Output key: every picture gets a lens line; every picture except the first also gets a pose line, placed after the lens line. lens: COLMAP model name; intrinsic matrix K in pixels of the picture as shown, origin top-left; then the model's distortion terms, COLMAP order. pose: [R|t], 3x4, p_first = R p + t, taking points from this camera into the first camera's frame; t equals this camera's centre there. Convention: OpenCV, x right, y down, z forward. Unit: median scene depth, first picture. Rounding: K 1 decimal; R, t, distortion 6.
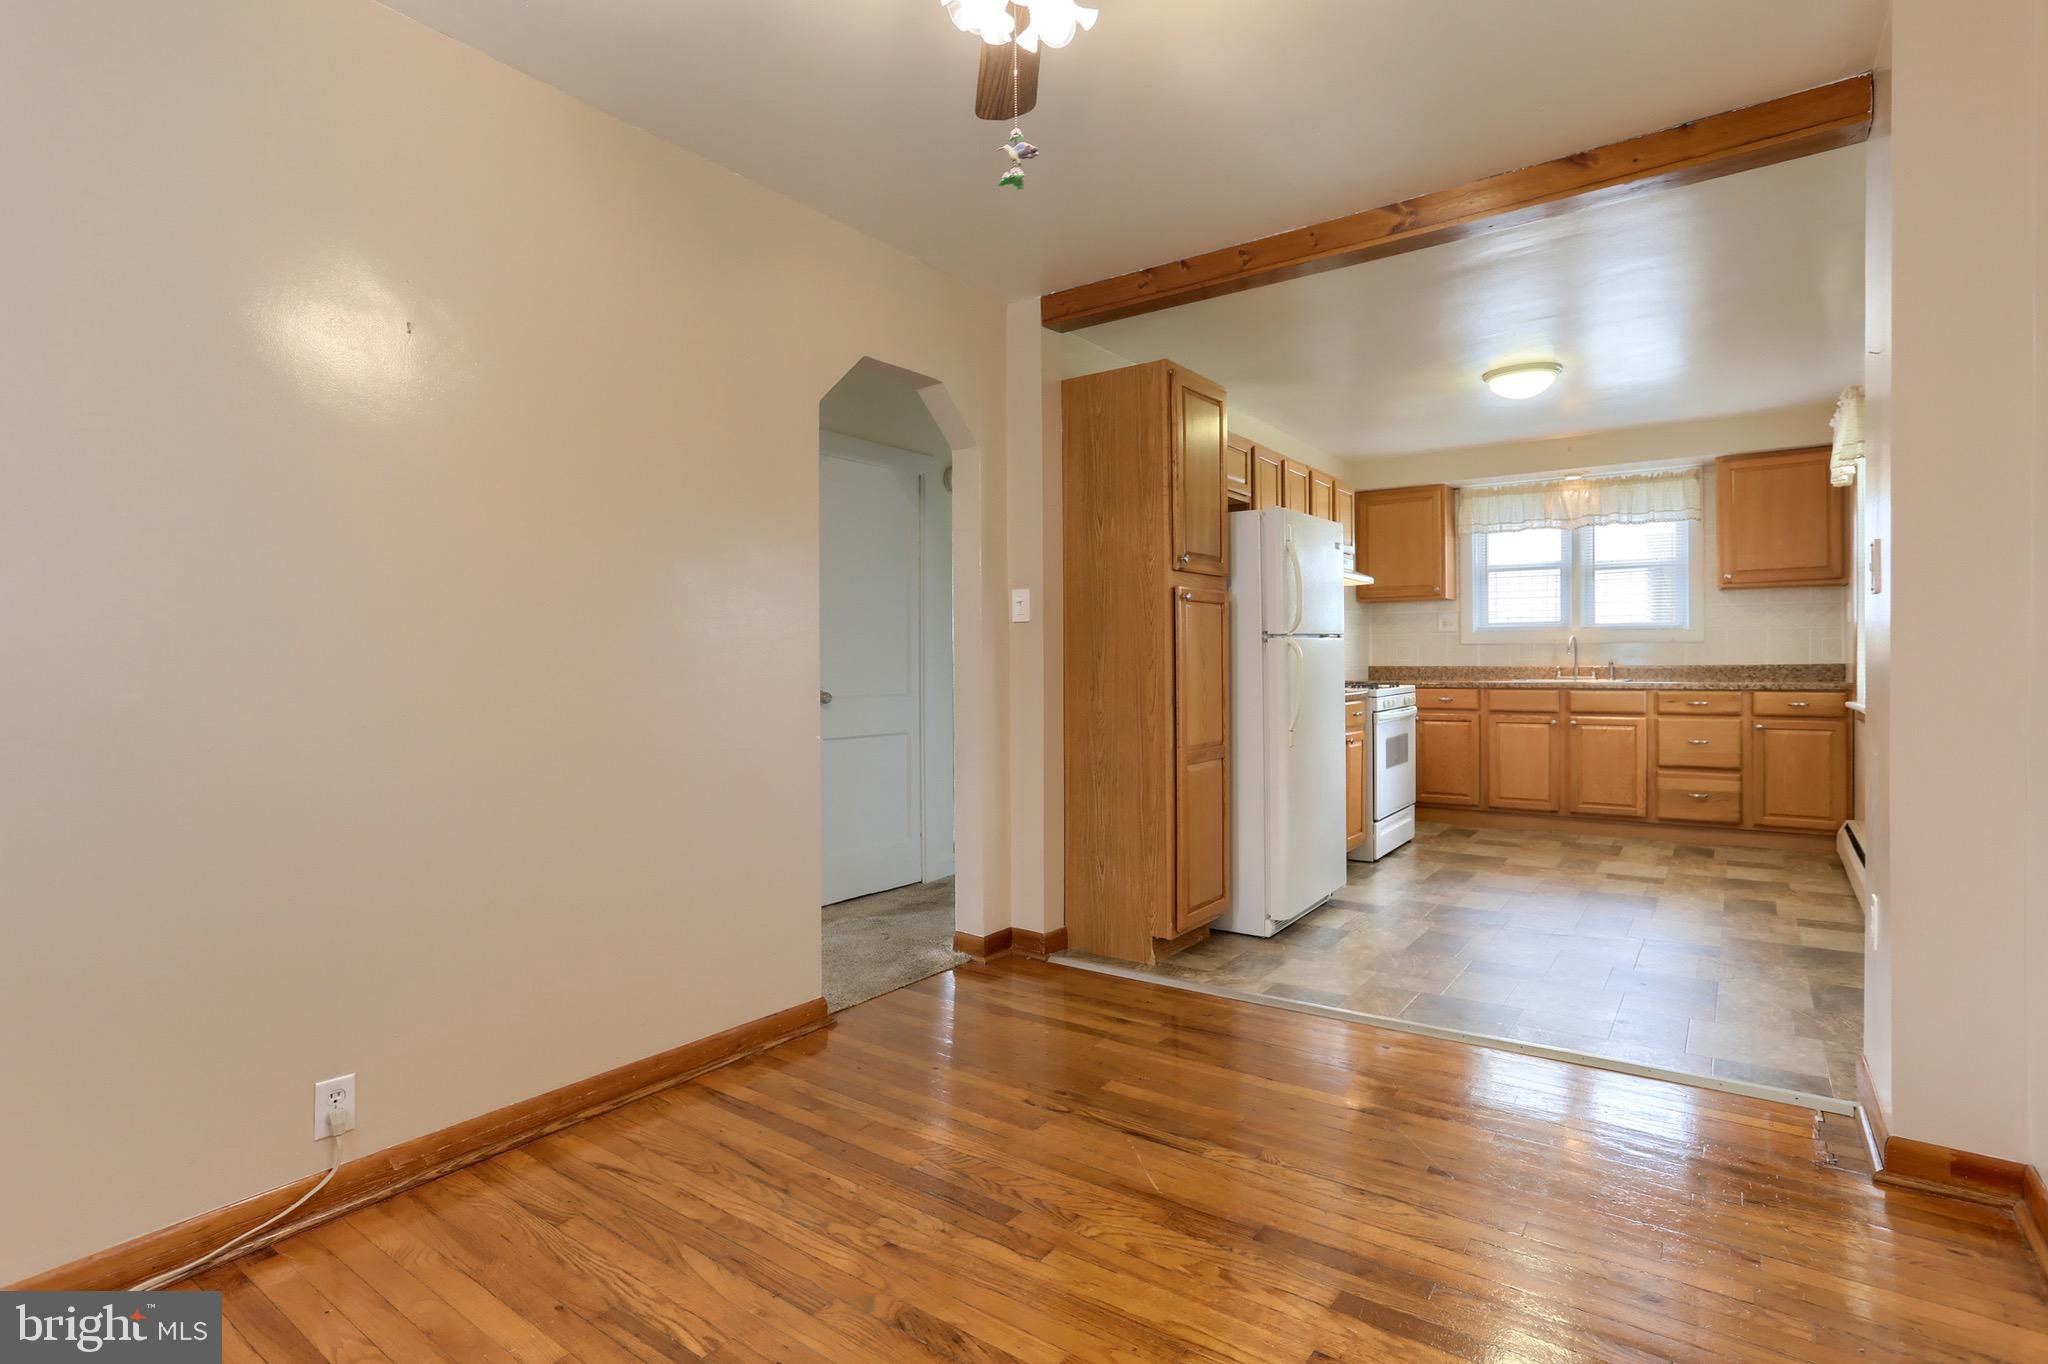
lens RADIAL K [[987.5, 0, 1026.5], [0, 987.5, 670.1], [0, 0, 1]] dist [-0.064501, 0.033922]
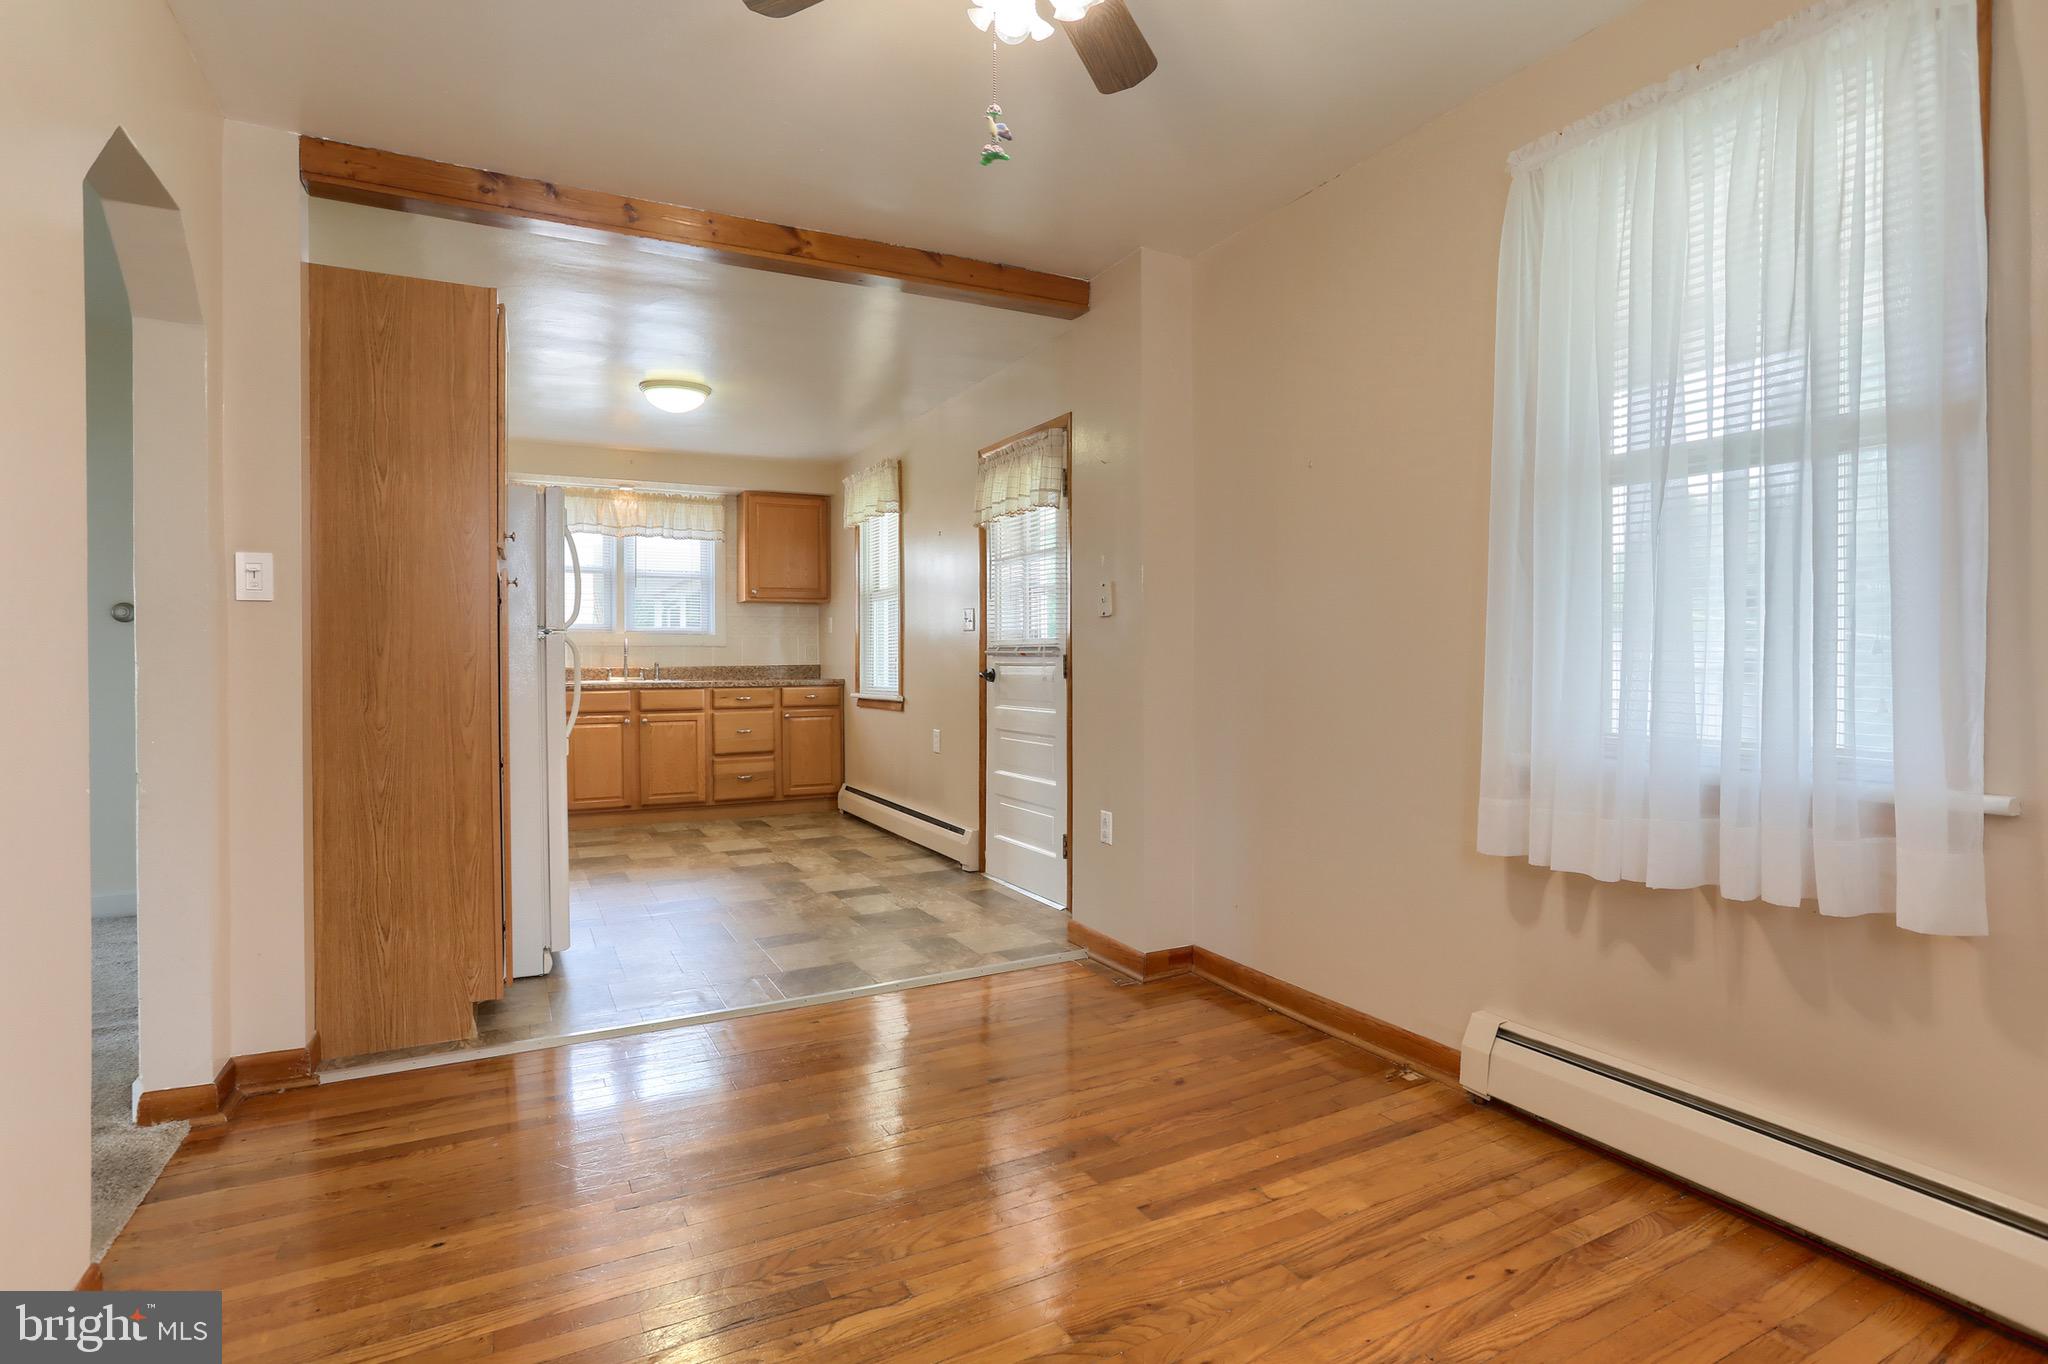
lens RADIAL K [[1012.0, 0, 1022.3], [0, 1012.0, 671.4], [0, 0, 1]] dist [-0.068065, 0.035988]
pose [[0.444620, -0.005649, 0.895702, -0.243456], [0.008778, 0.999960, 0.001949, 0.002072], [-0.895676, 0.006996, 0.444652, 0.146871]]
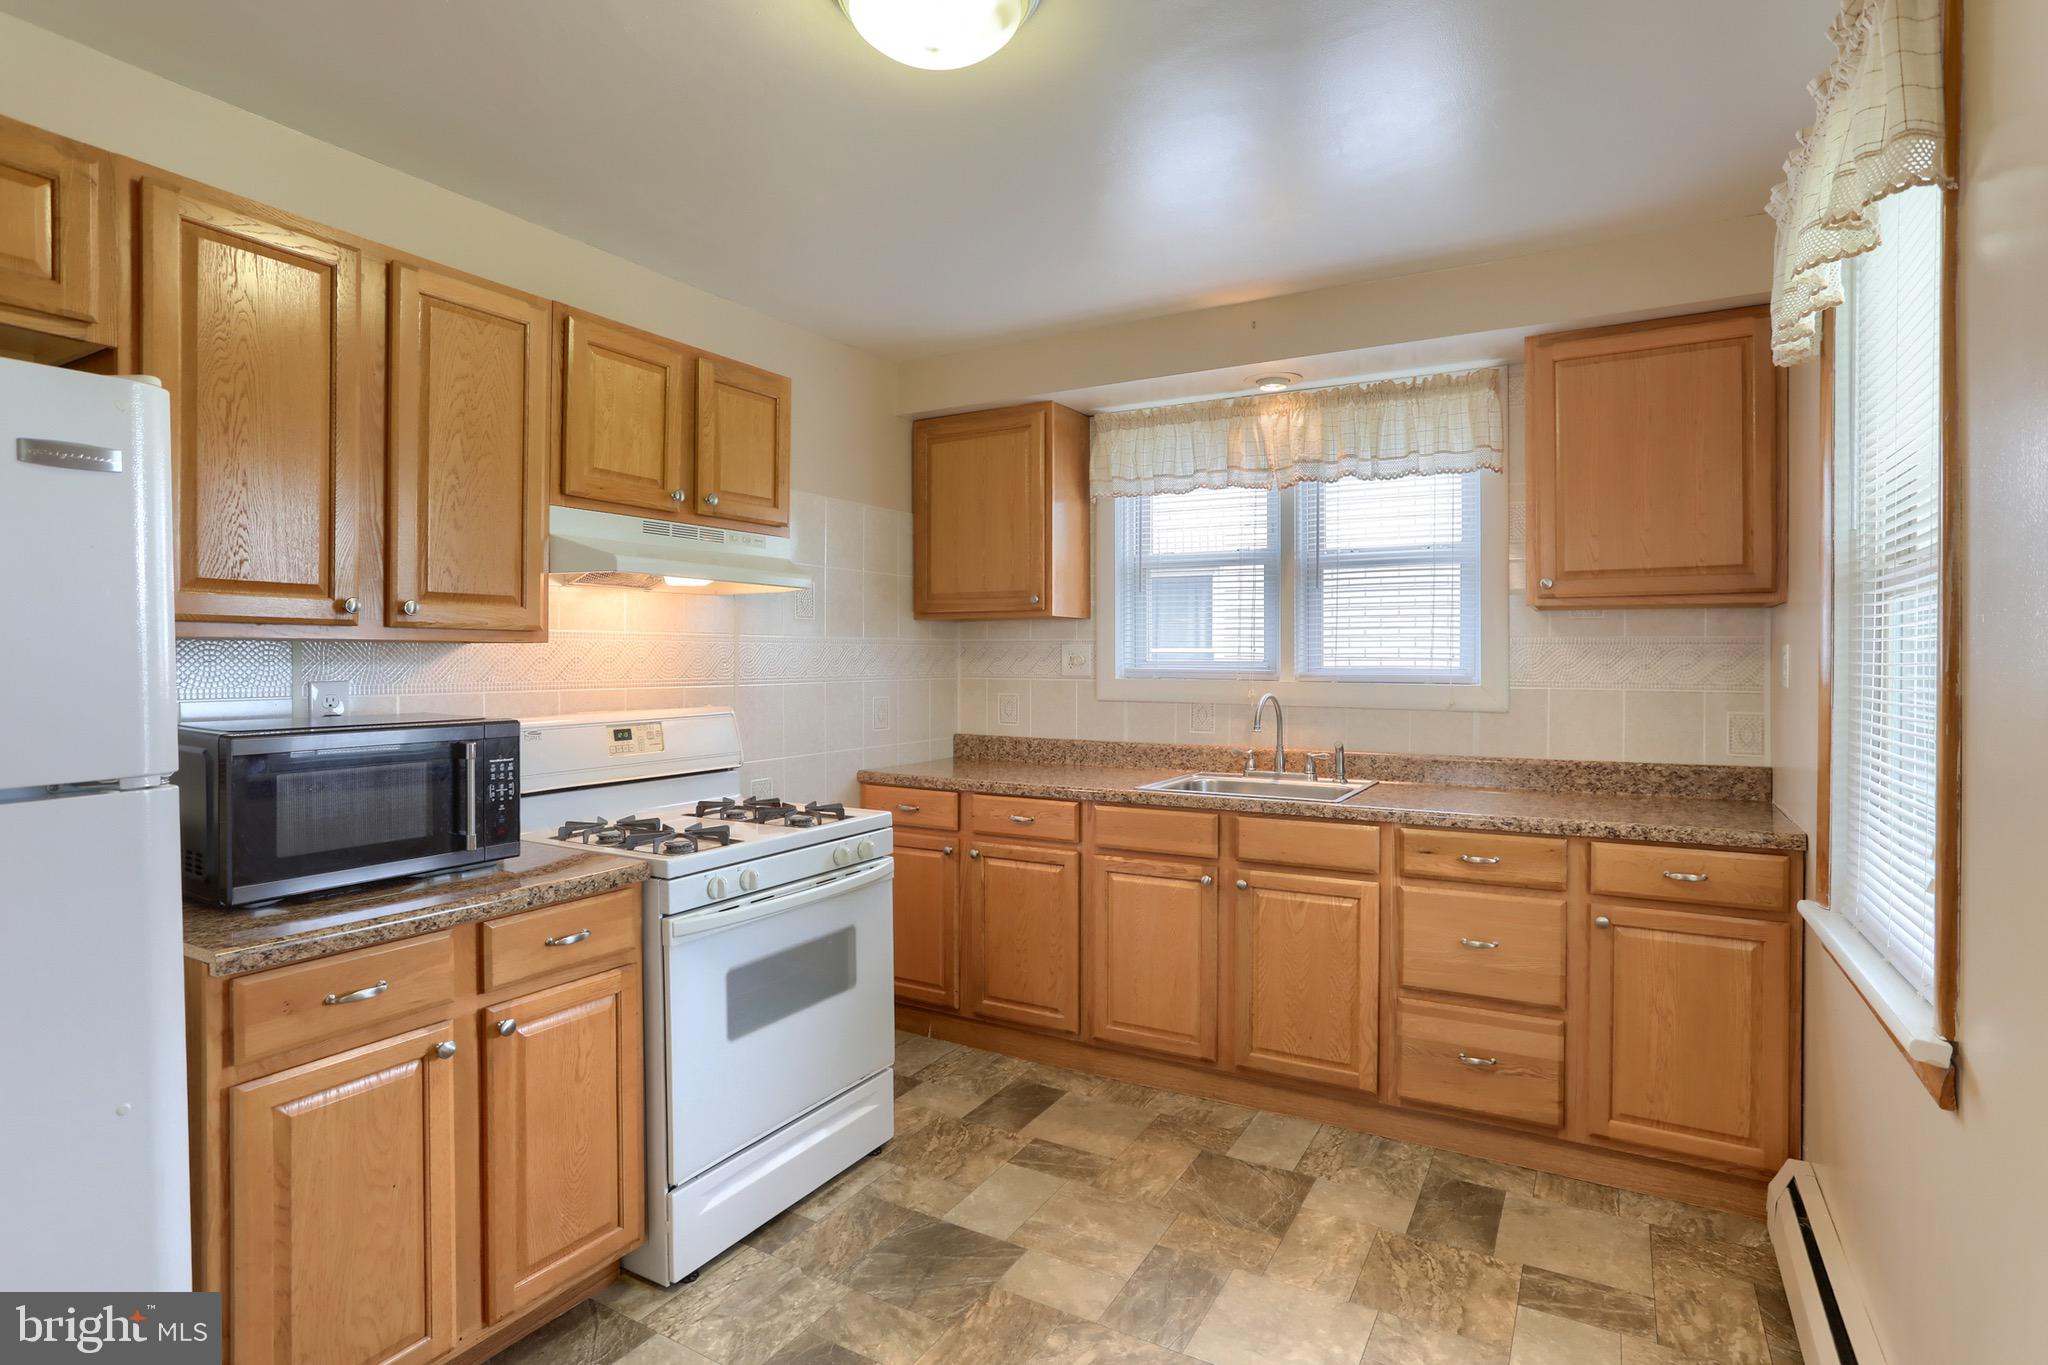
lens RADIAL K [[1022.8, 0, 1025.4], [0, 1022.8, 664.9], [0, 0, 1]] dist [-0.054375, 0.029235]
pose [[0.993852, 0.008000, 0.110423, 0.415902], [-0.007490, 0.999959, -0.005034, -0.052369], [-0.110459, 0.004176, 0.993872, 0.530279]]
